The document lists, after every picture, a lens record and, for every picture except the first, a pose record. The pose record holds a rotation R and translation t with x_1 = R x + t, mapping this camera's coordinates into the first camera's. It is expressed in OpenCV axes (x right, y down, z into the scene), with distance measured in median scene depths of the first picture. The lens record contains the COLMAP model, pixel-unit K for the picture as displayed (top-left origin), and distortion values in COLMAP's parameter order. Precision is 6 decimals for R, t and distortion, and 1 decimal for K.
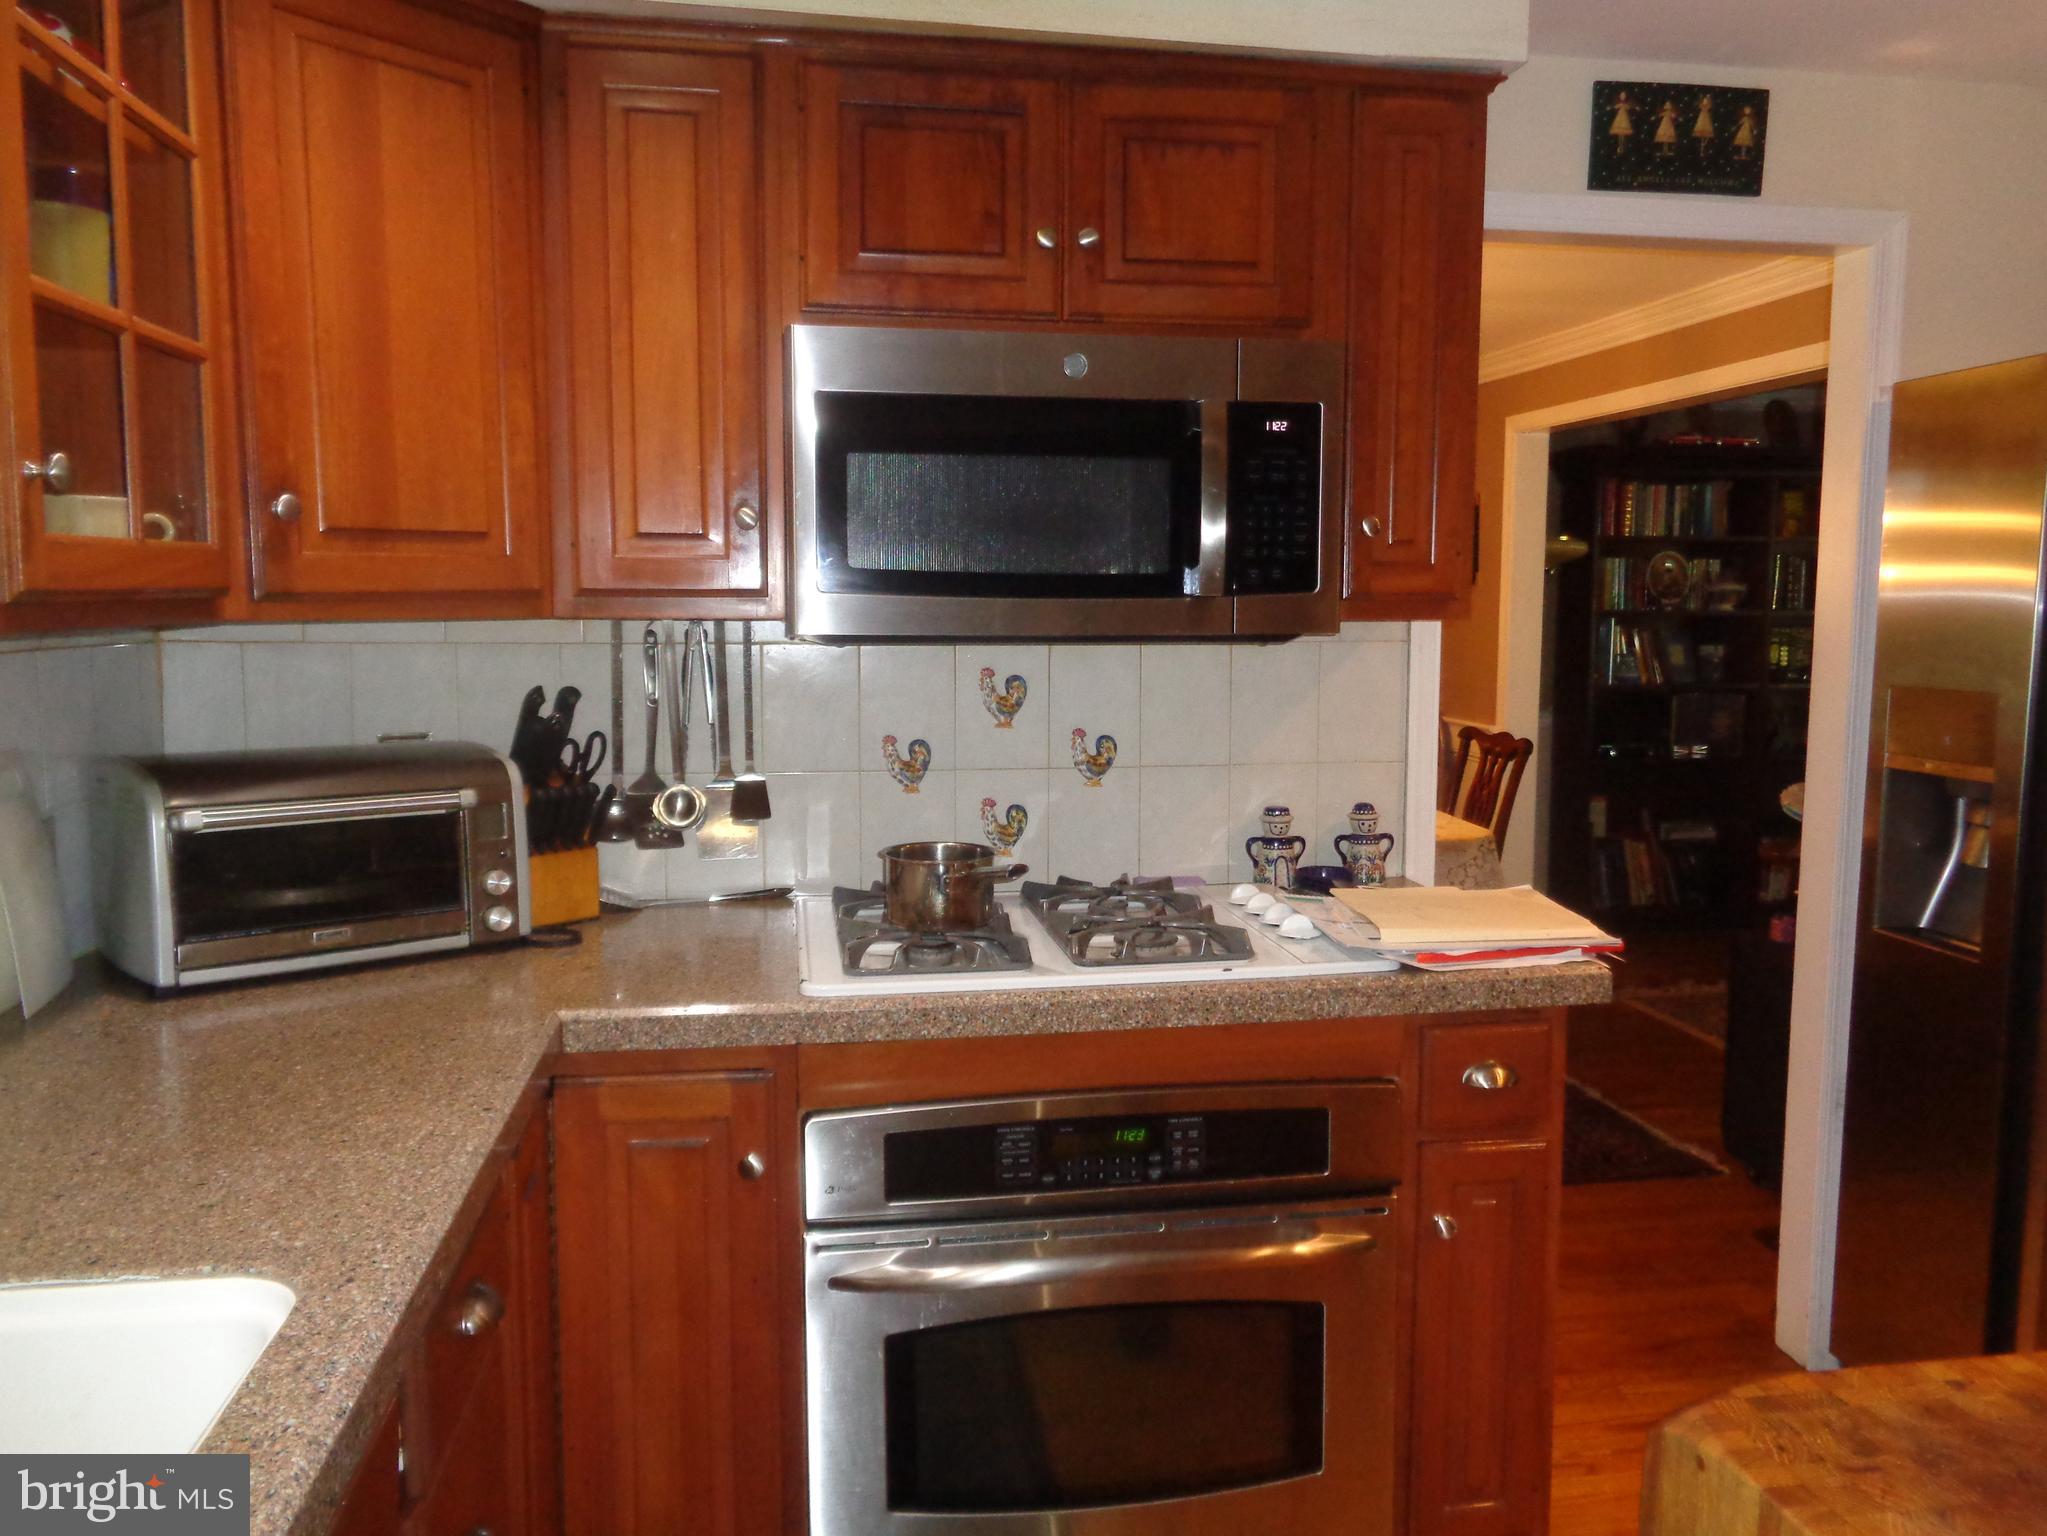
lens RADIAL K [[1525.3, 0, 1031.3], [0, 1525.3, 766.6], [0, 0, 1]] dist [0.005303, 0.004418]
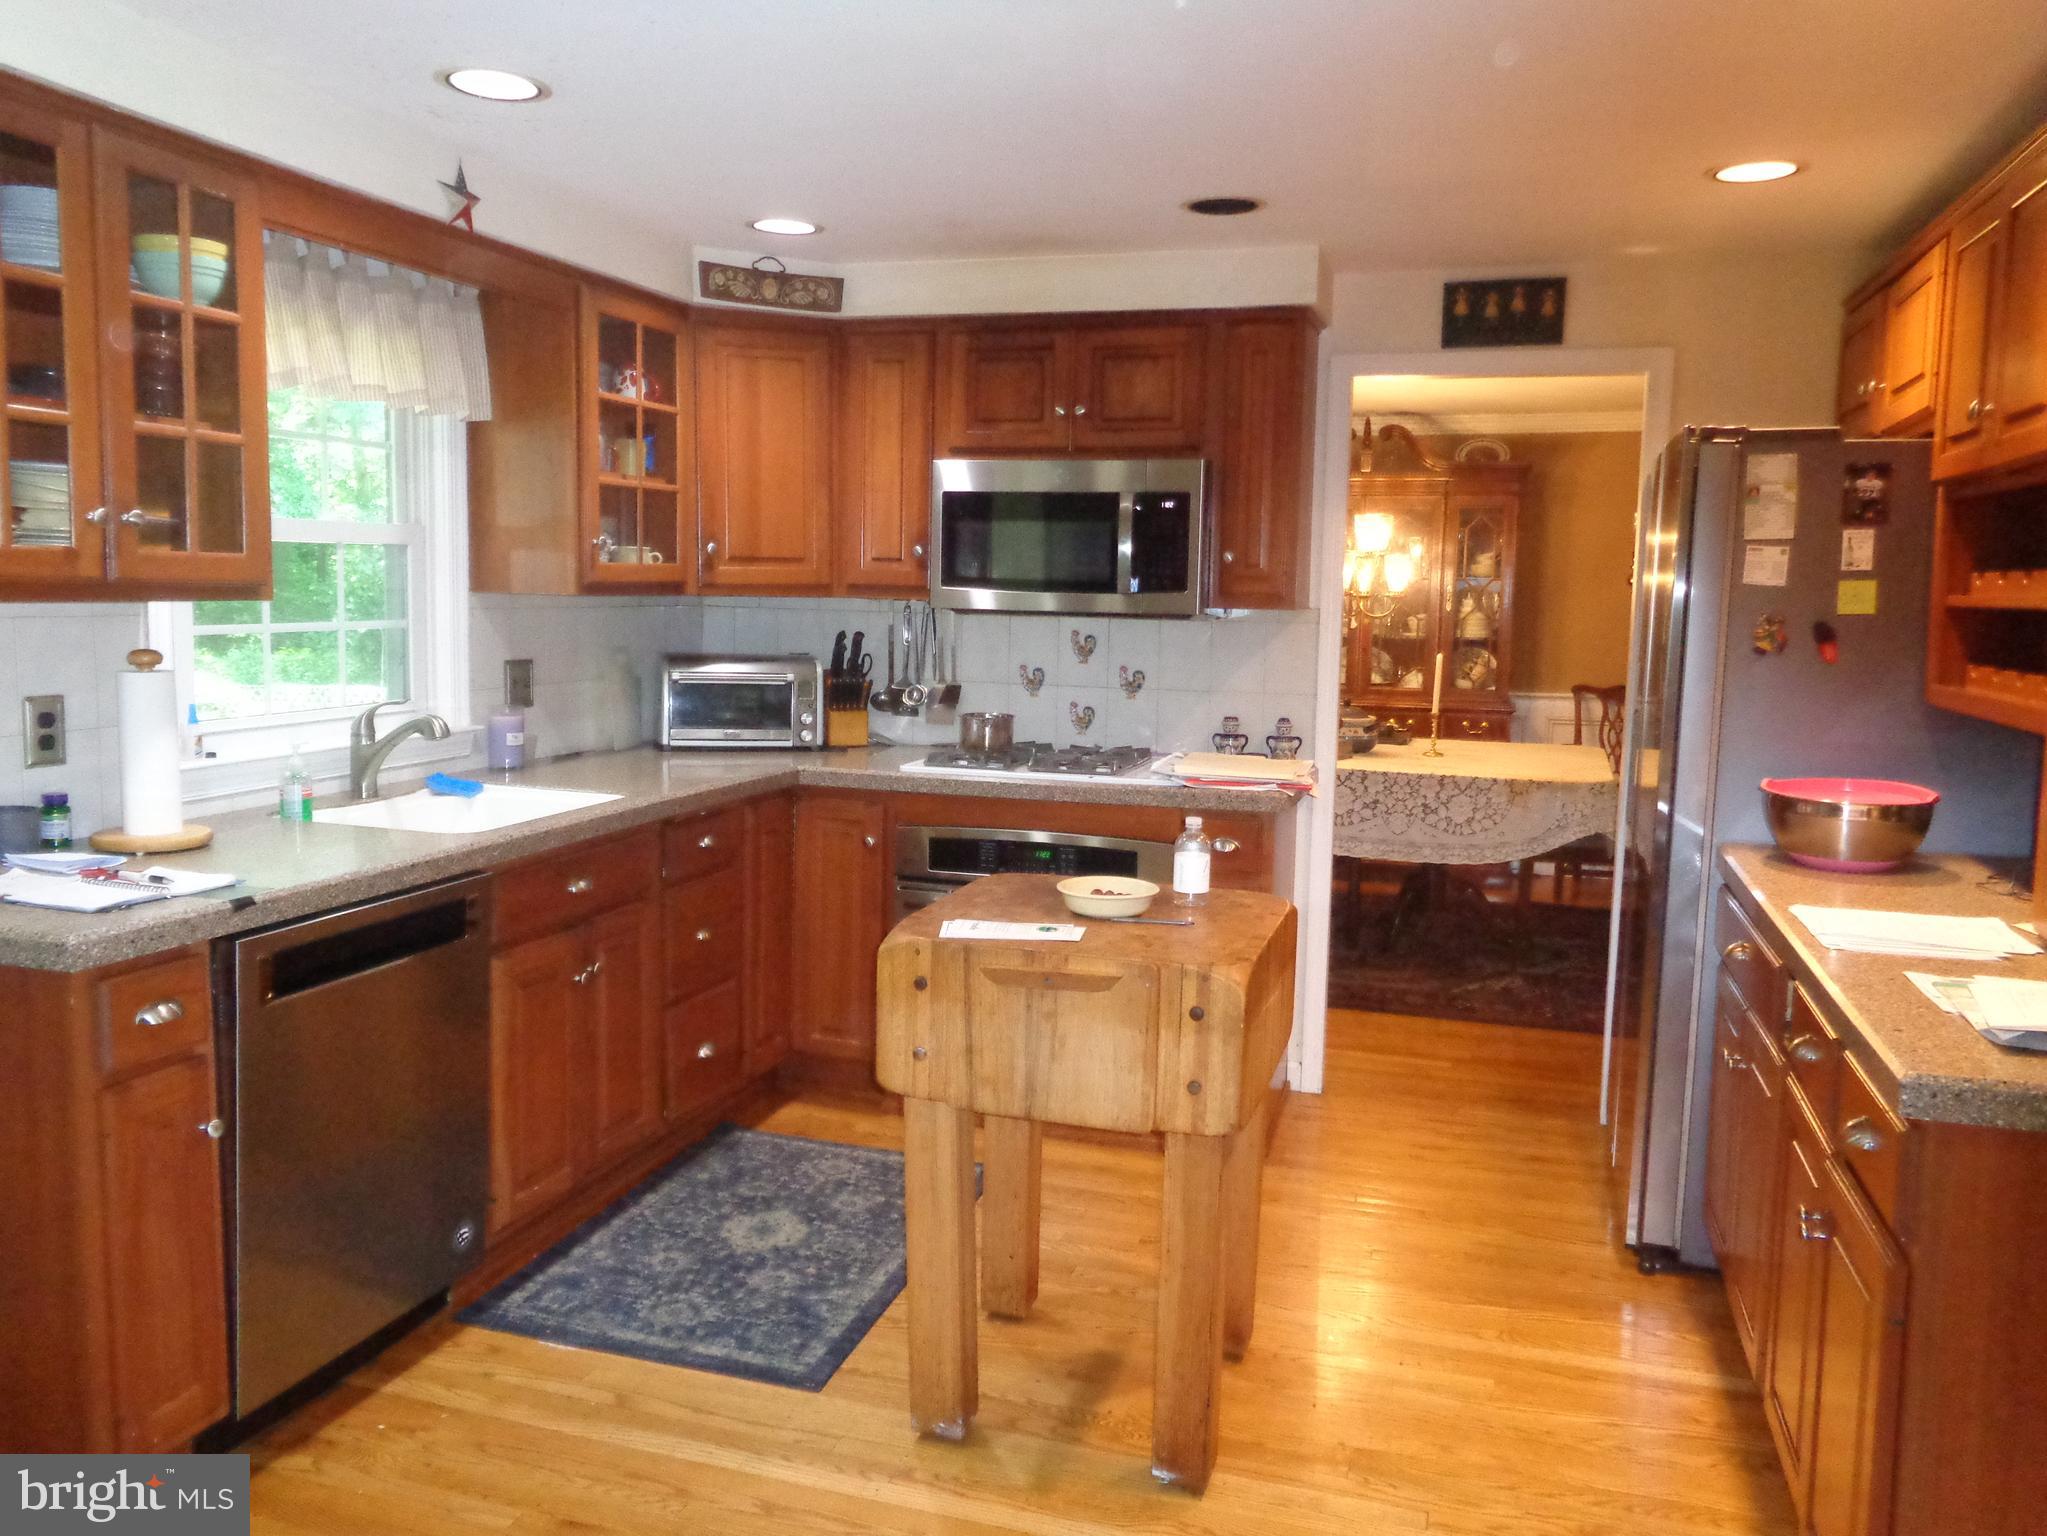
lens RADIAL K [[1525.3, 0, 1020.7], [0, 1525.3, 762.7], [0, 0, 1]] dist [0.005303, 0.004418]
pose [[0.895101, 0.069234, -0.440456, 0.872205], [-0.067494, 0.997526, 0.019636, 0.074689], [0.440726, 0.012152, 0.897559, -0.799969]]
